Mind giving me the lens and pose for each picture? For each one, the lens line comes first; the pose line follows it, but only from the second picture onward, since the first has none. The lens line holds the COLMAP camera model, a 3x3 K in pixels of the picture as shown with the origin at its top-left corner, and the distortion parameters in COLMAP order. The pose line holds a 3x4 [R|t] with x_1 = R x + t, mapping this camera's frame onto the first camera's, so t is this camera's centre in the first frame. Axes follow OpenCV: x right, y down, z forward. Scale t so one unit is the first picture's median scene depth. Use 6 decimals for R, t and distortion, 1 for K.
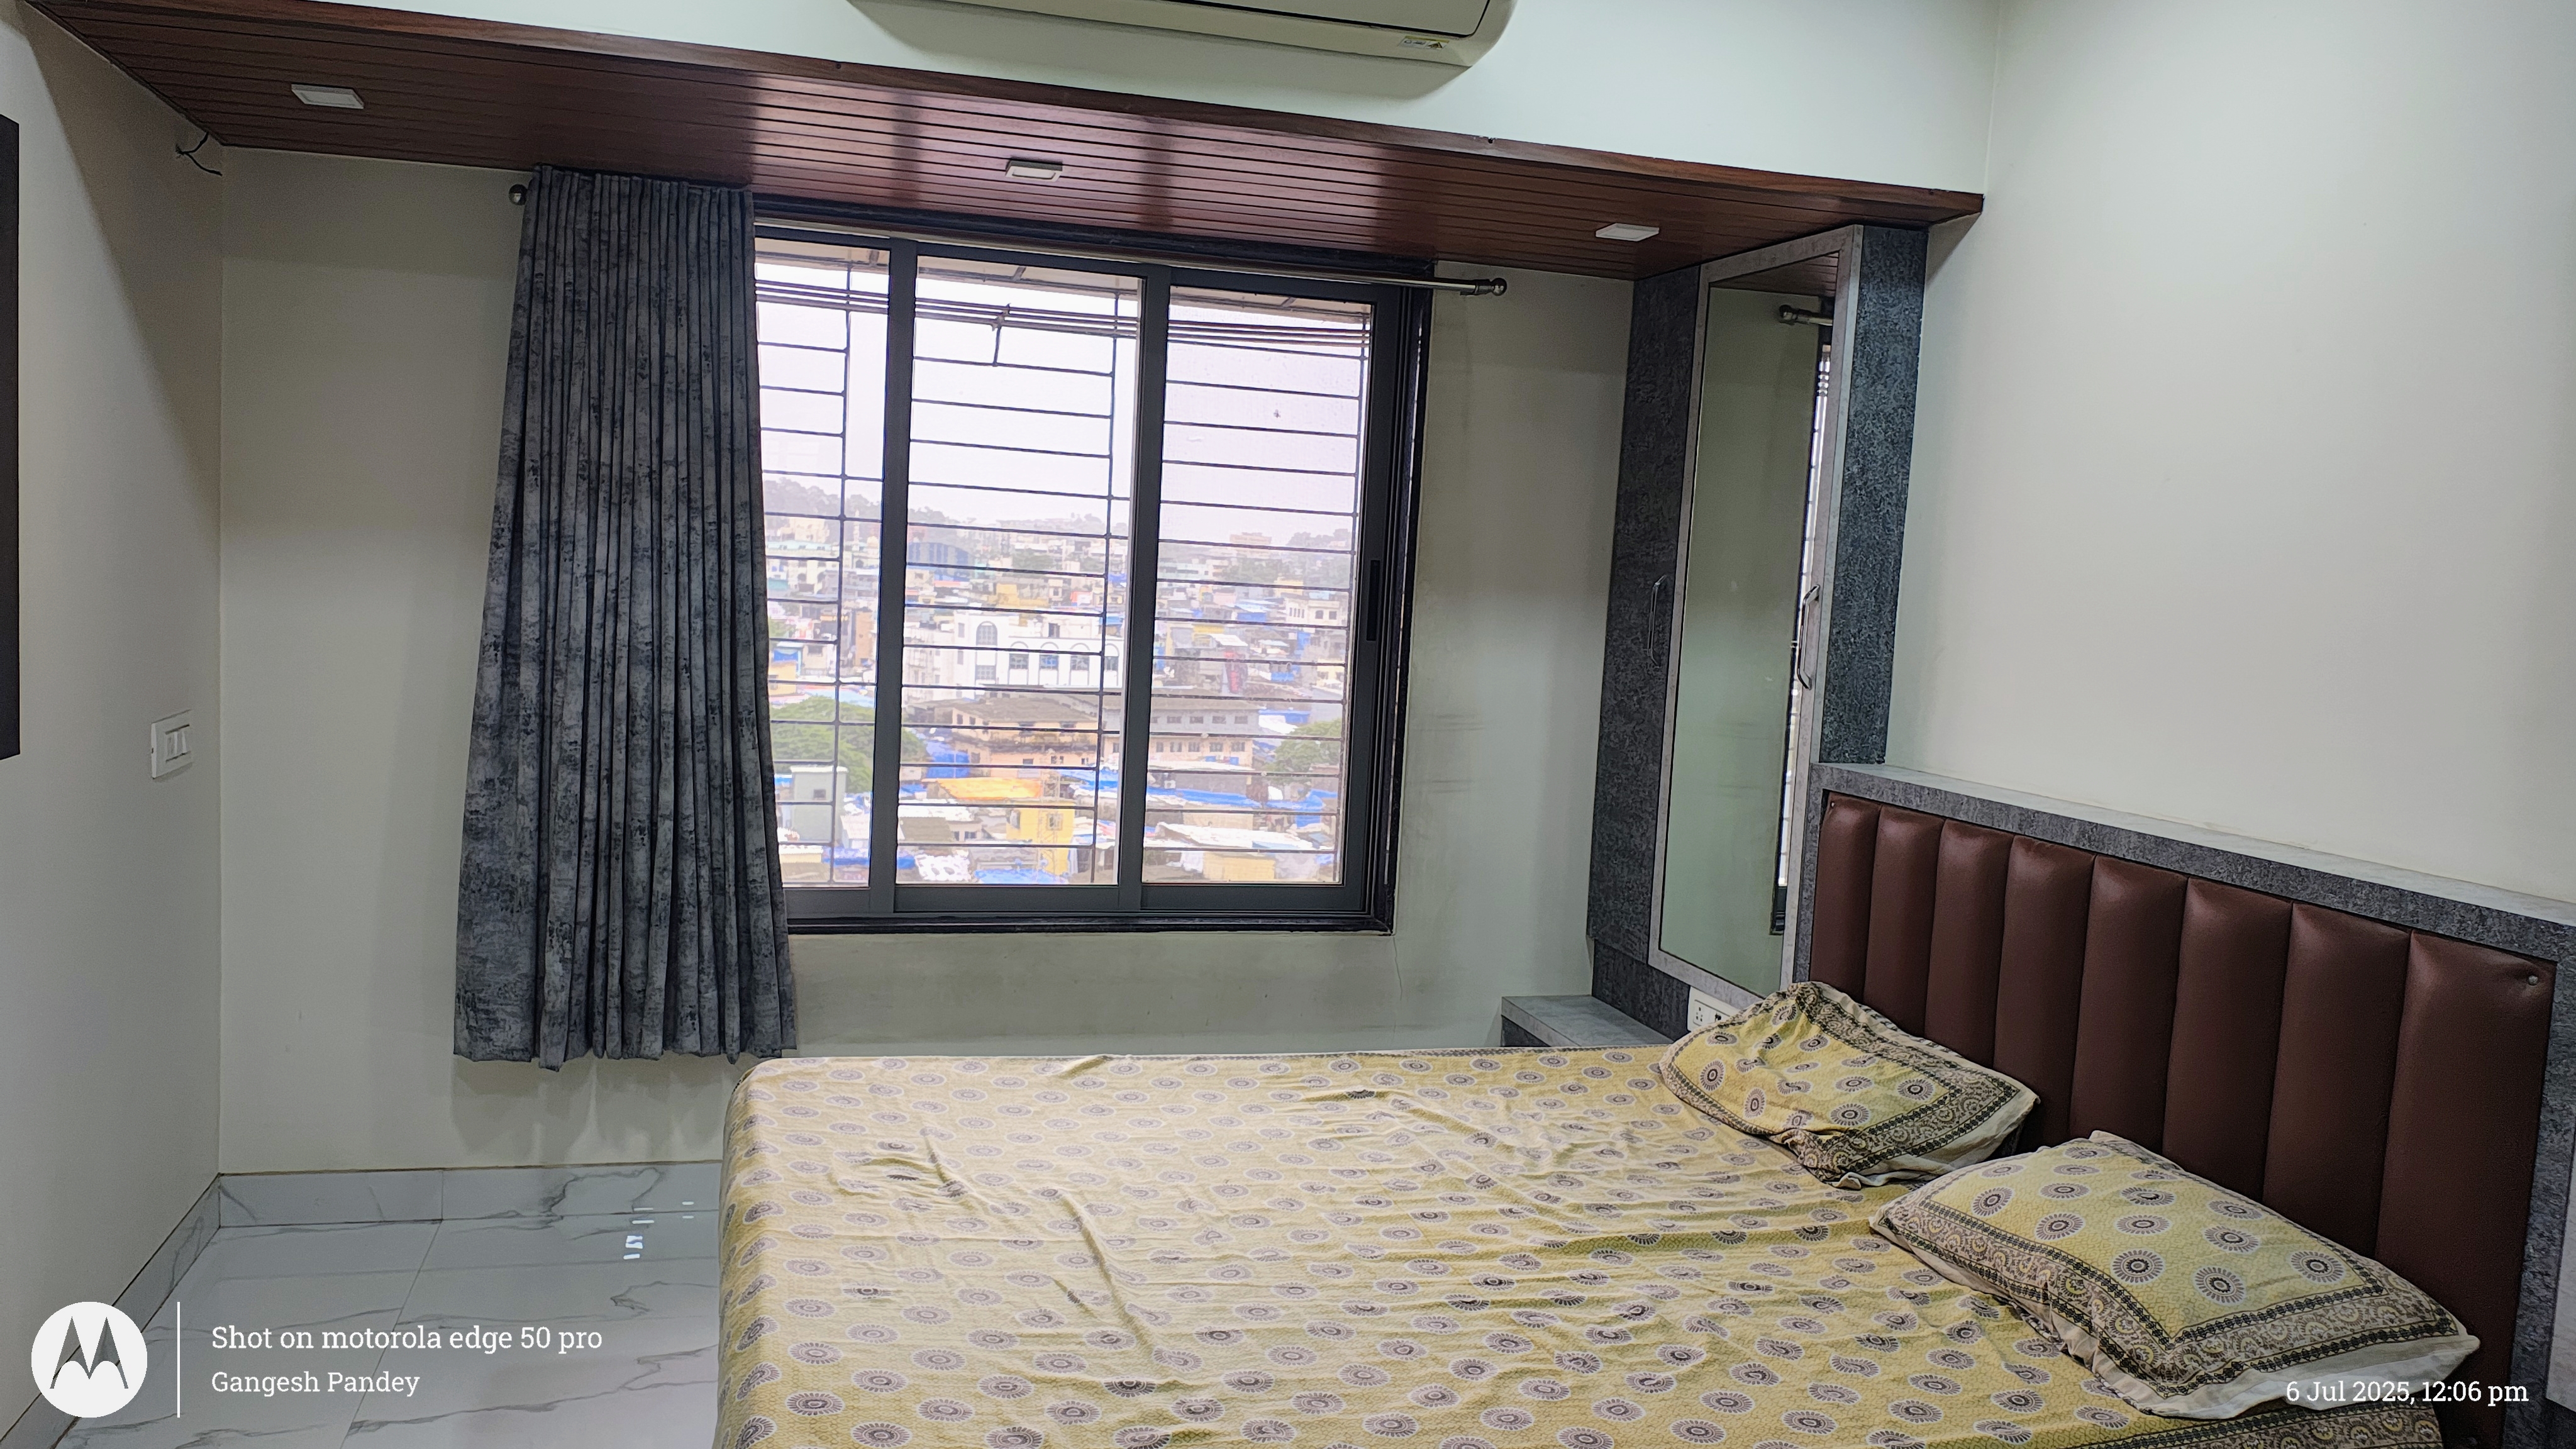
lens RADIAL K [[1990.2, 0, 1287.0], [0, 1990.2, 723.3], [0, 0, 1]] dist [-0.010006, -0.042642]
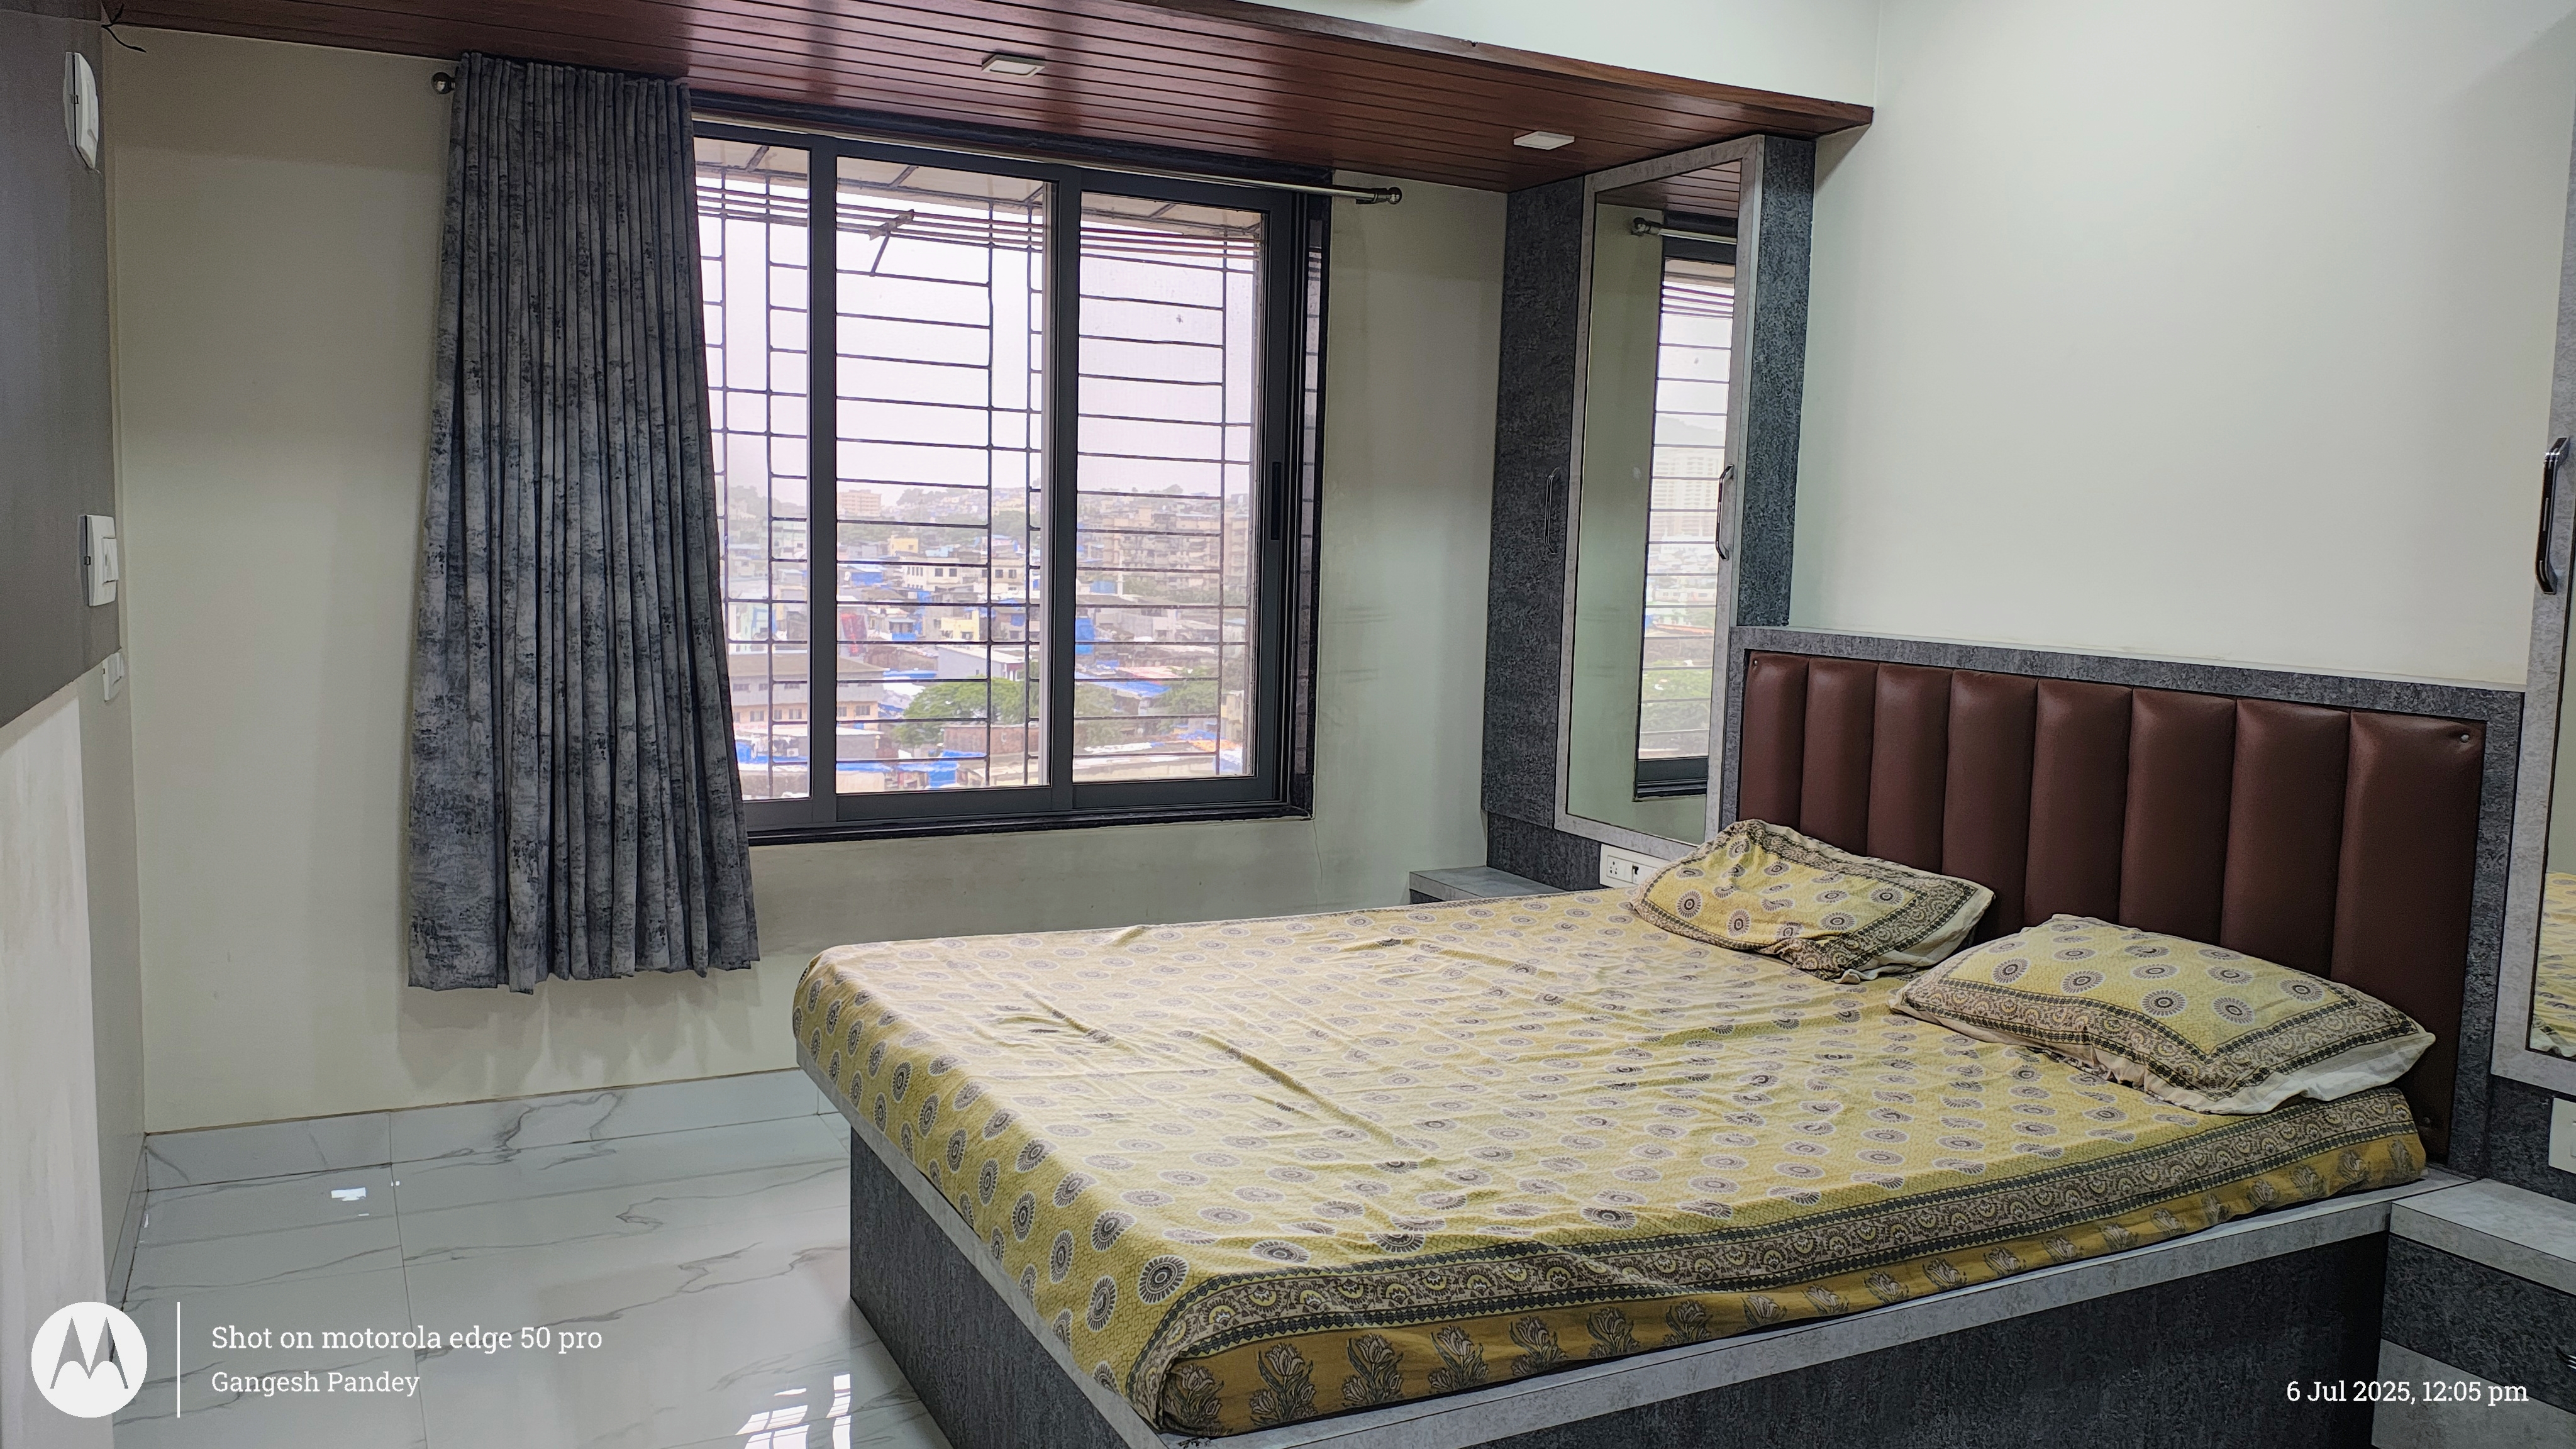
lens RADIAL K [[1990.2, 0, 1298.8], [0, 1990.2, 746.4], [0, 0, 1]] dist [-0.010006, -0.042642]
pose [[0.975346, -0.048966, 0.215180, -0.206456], [0.042870, 0.998539, 0.032905, 0.038870], [-0.216477, -0.022869, 0.976020, -0.025800]]
